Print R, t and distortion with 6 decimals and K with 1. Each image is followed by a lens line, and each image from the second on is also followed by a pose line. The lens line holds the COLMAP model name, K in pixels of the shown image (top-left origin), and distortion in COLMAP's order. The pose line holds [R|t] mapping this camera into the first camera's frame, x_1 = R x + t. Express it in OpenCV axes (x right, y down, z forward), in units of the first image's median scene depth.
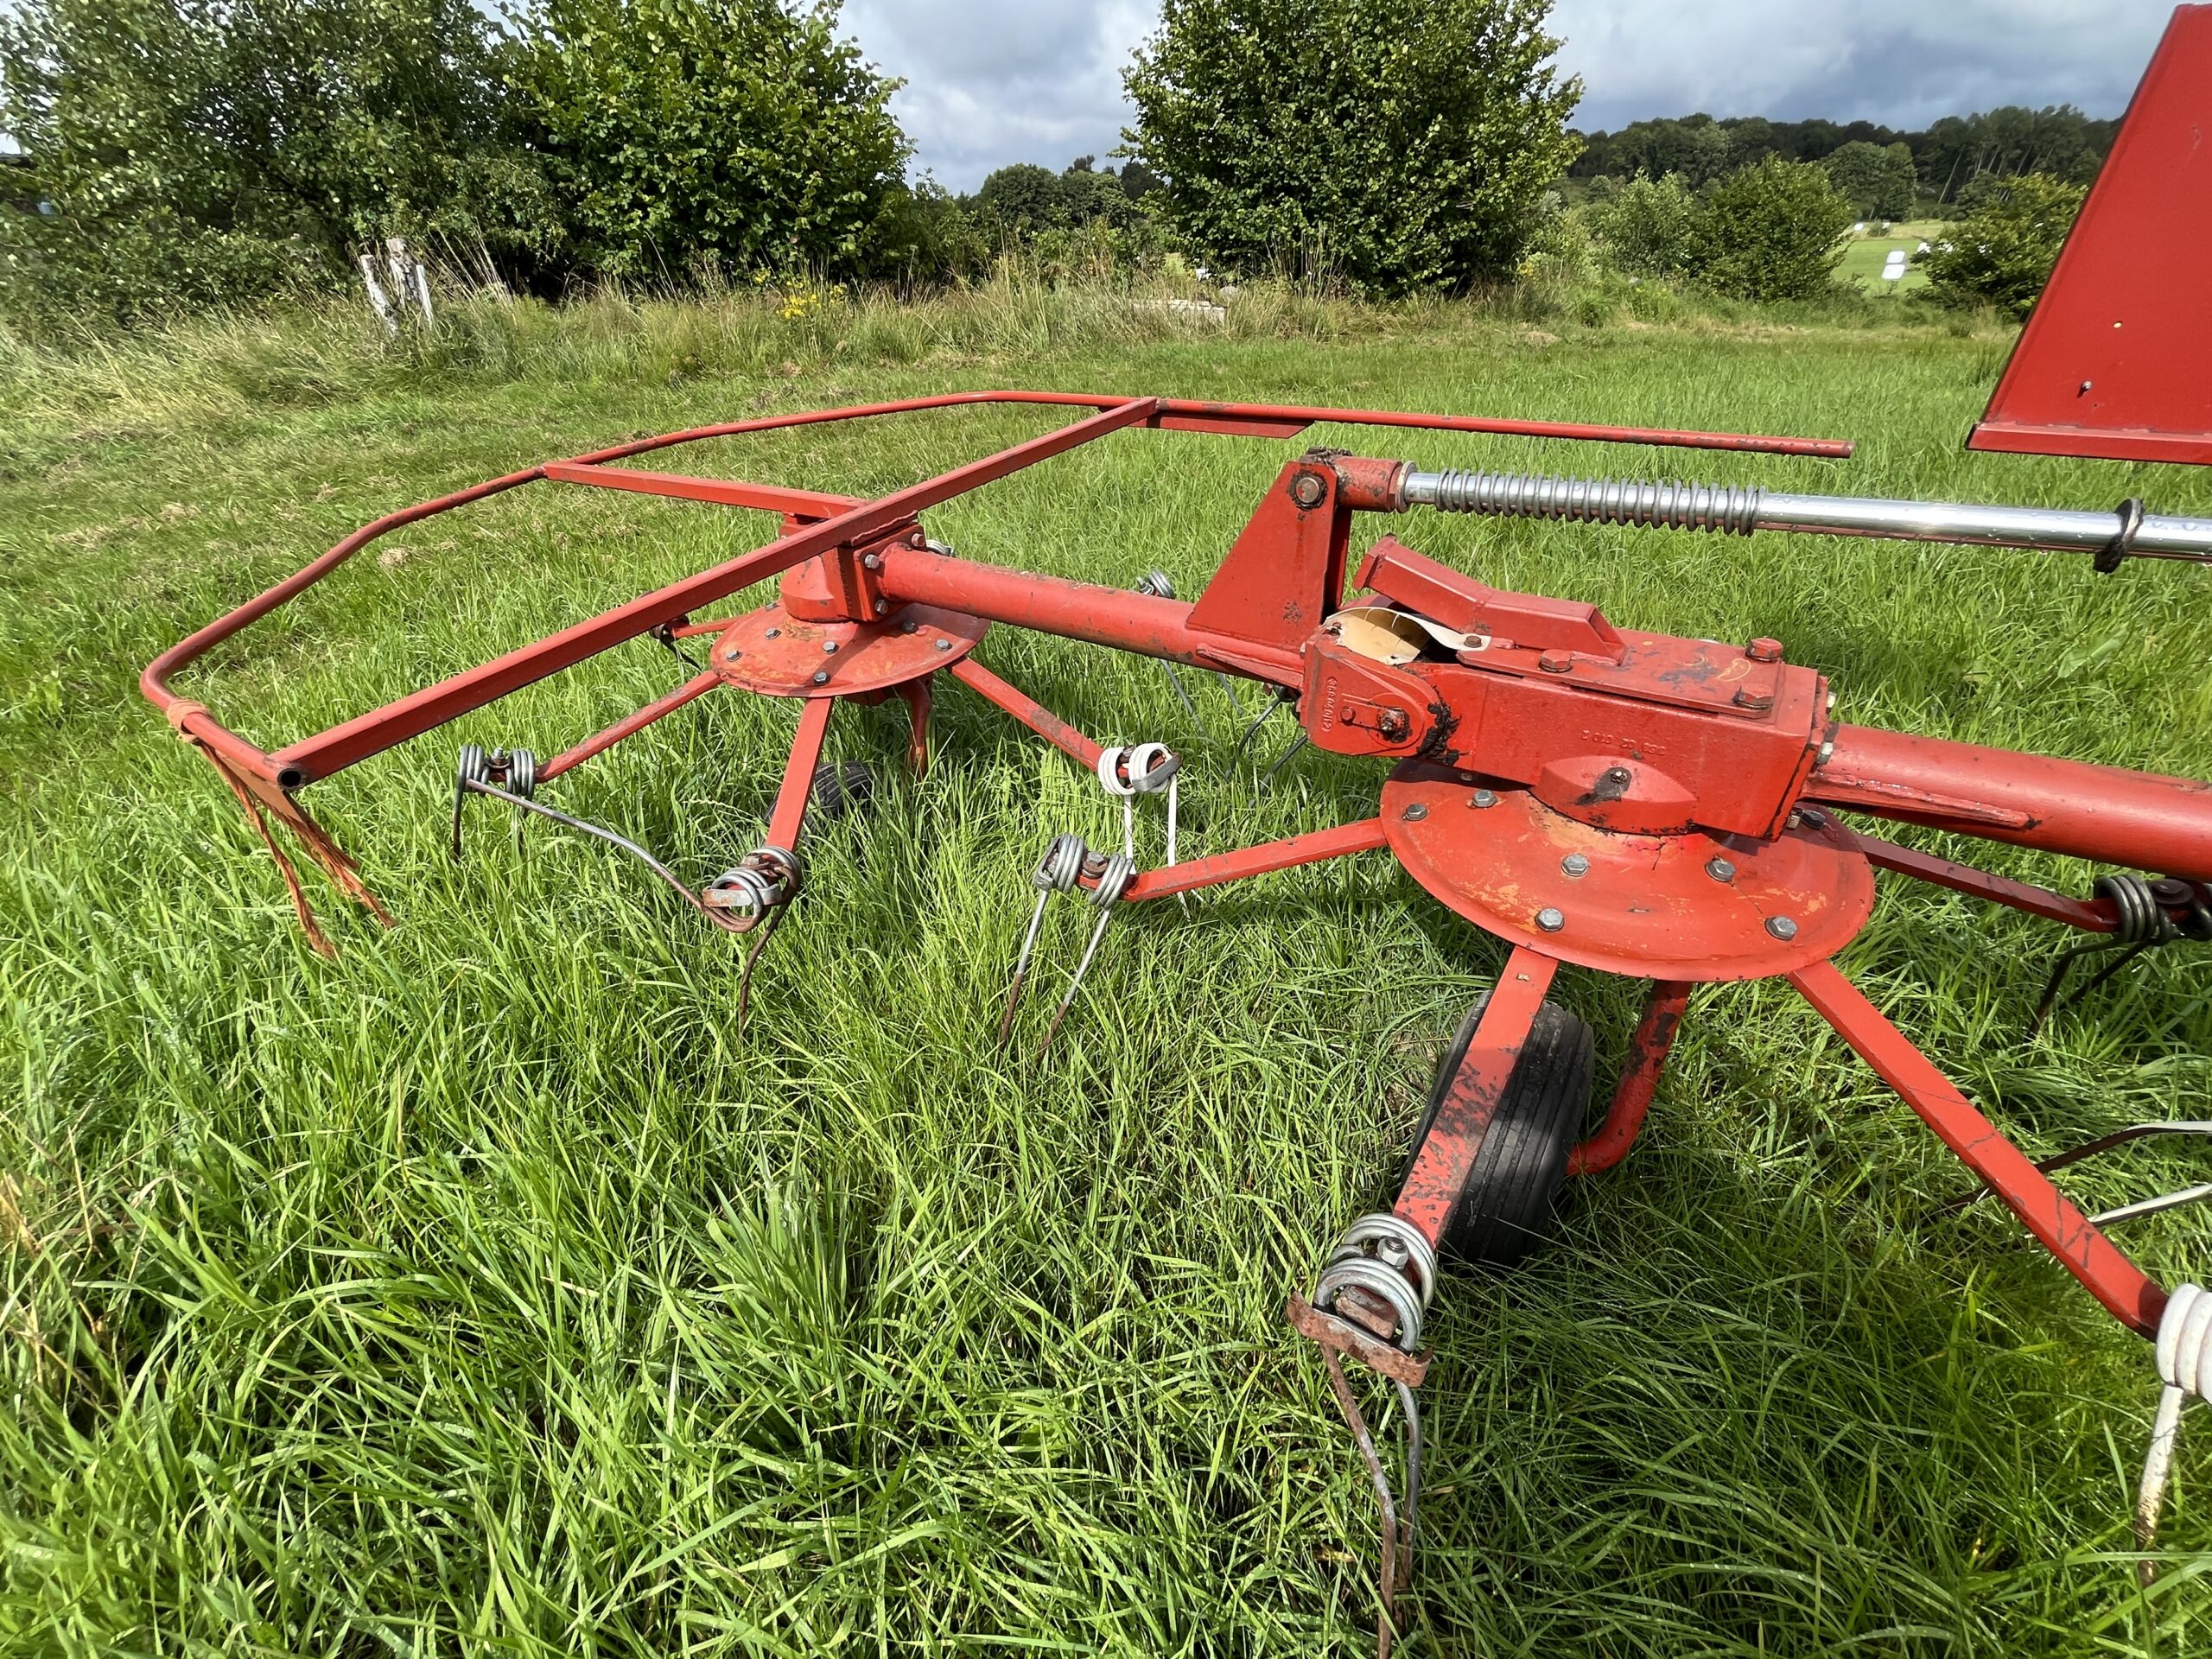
lens RADIAL K [[915.9, 0, 1095.6], [0, 915.9, 833.4], [0, 0, 1]] dist [-0.002318, -0.000029]
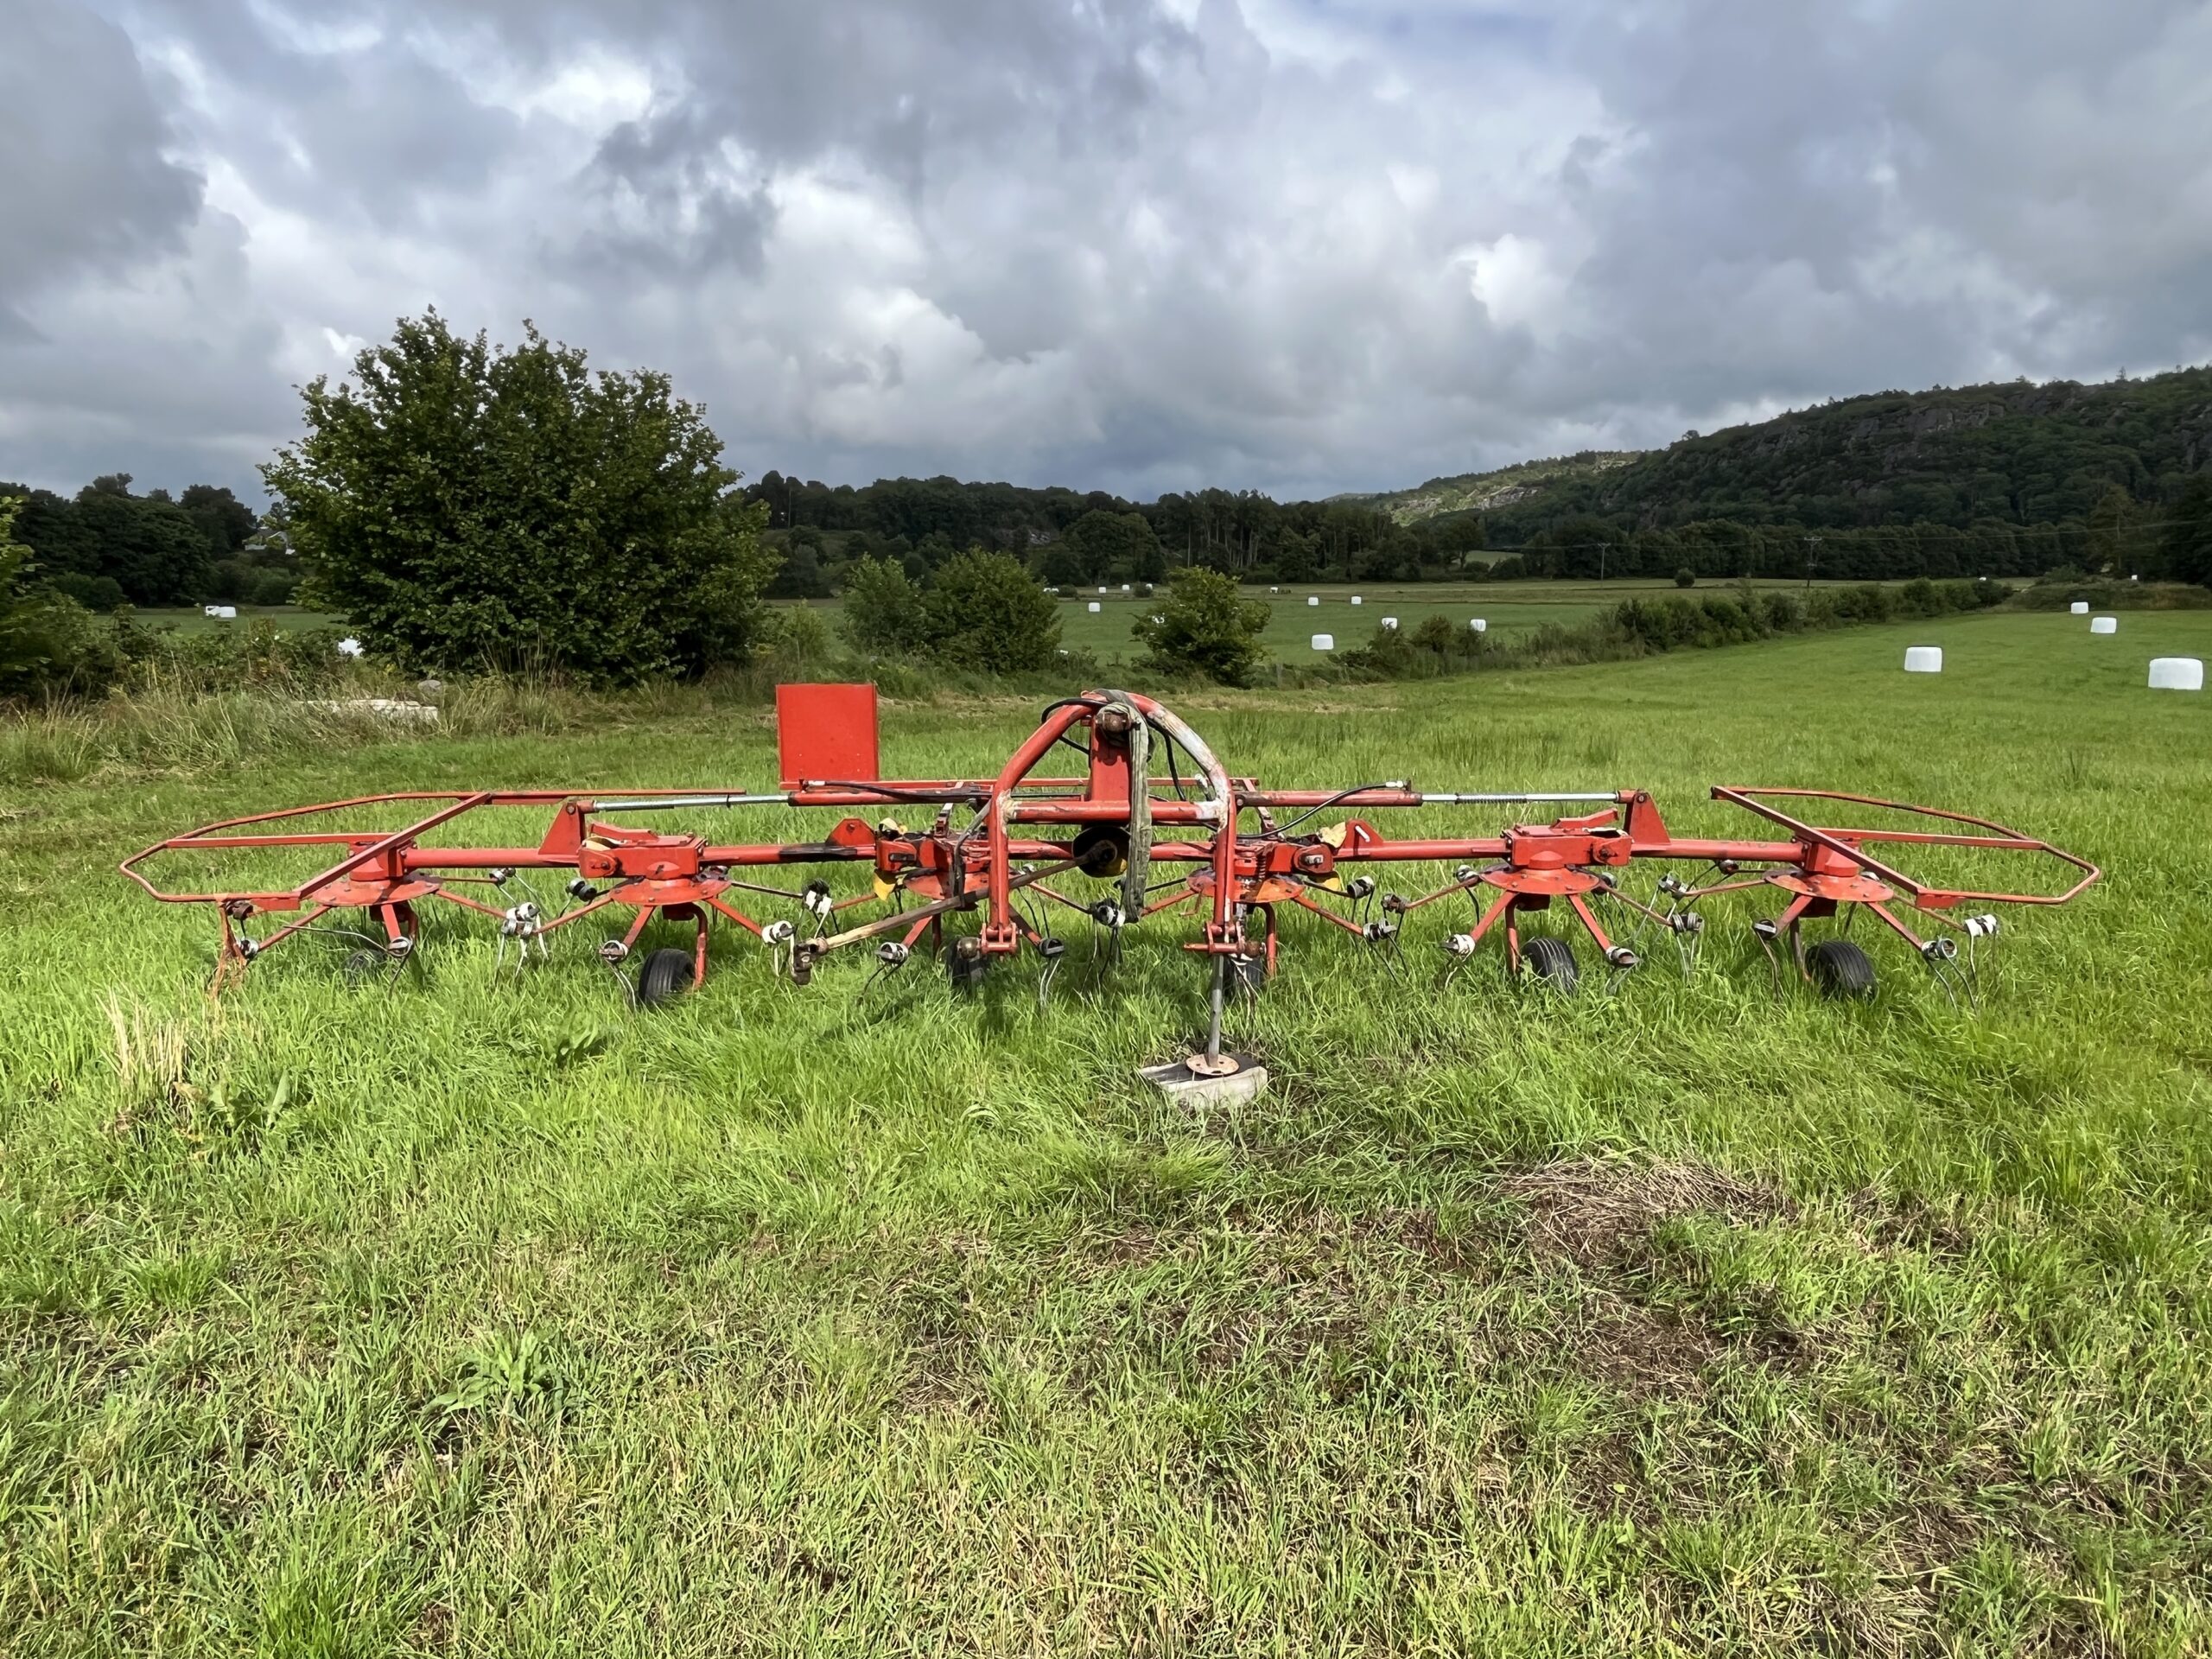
lens RADIAL K [[1450.8, 0, 1097.1], [0, 1450.8, 833.2], [0, 0, 1]] dist [0.004529, -0.008694]
pose [[0.837260, -0.077487, 0.541287, -0.691055], [0.286109, 0.905667, -0.312903, 1.273765], [-0.465980, 0.416848, 0.780449, -2.678141]]
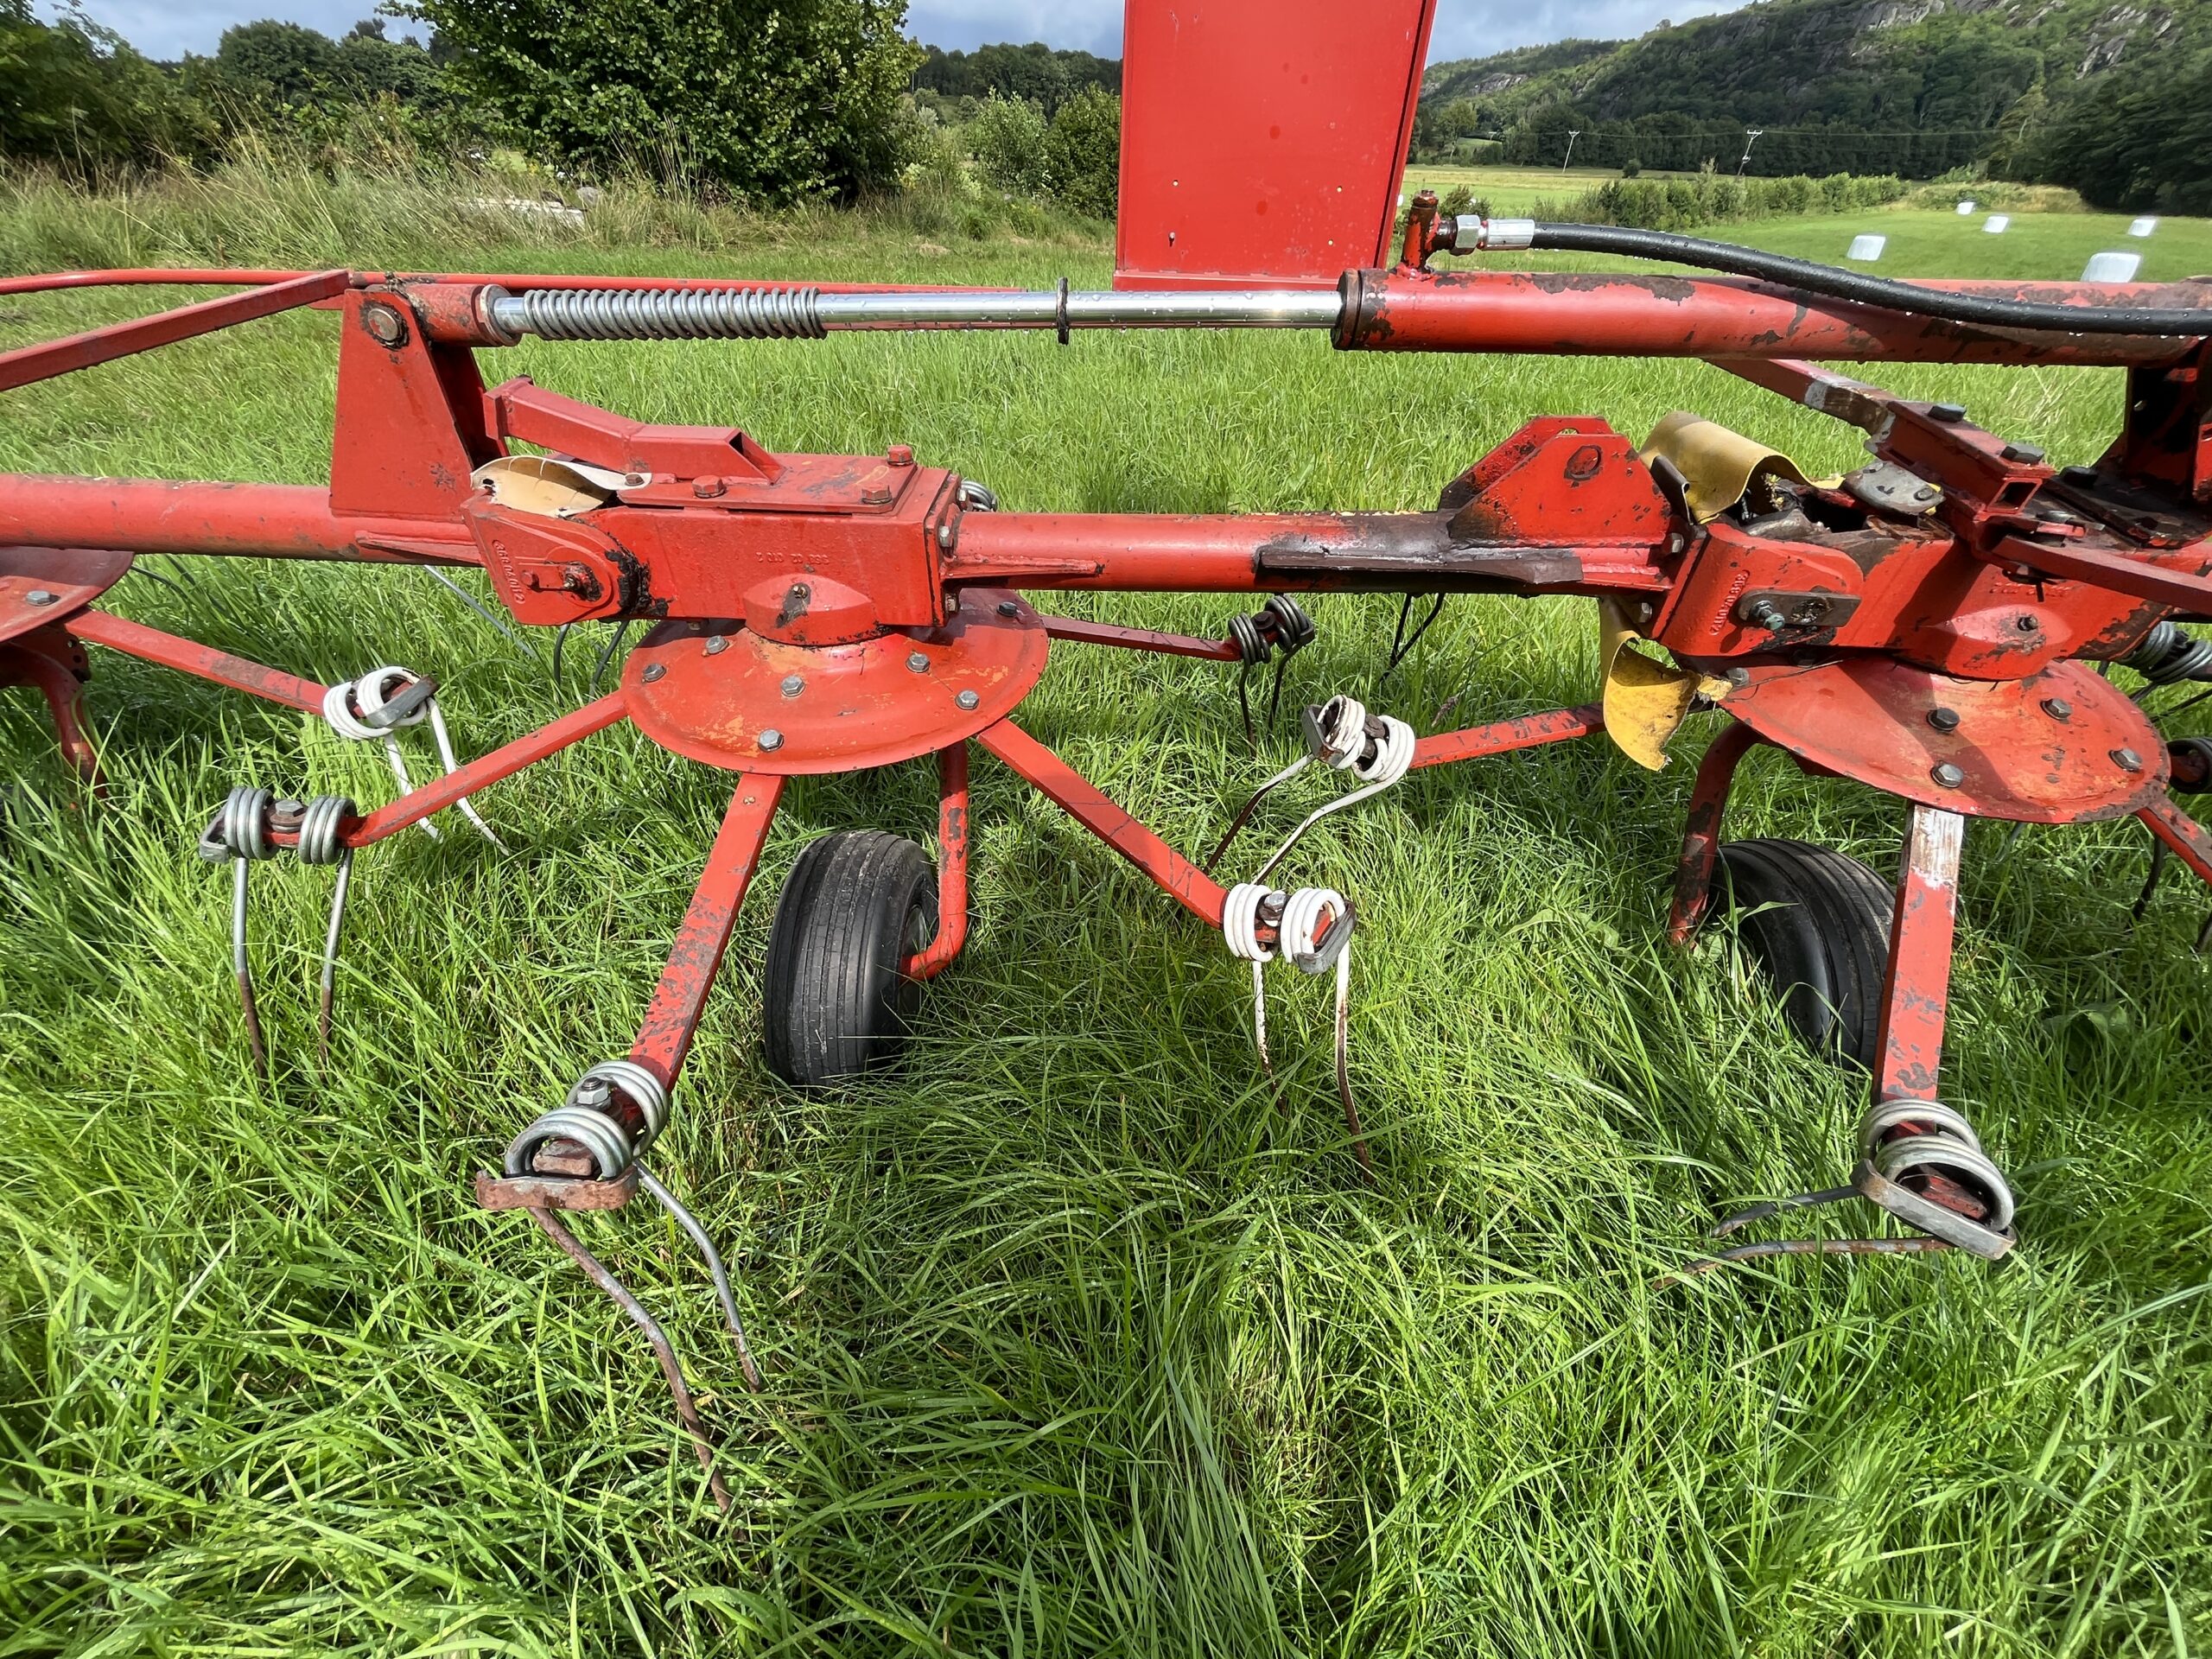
lens RADIAL K [[915.9, 0, 1095.6], [0, 915.9, 833.4], [0, 0, 1]] dist [-0.002318, -0.000029]
pose [[0.861503, -0.266375, 0.432269, 0.180627], [0.237327, 0.963868, 0.120973, 0.083630], [-0.448875, -0.001629, 0.893593, -0.043091]]
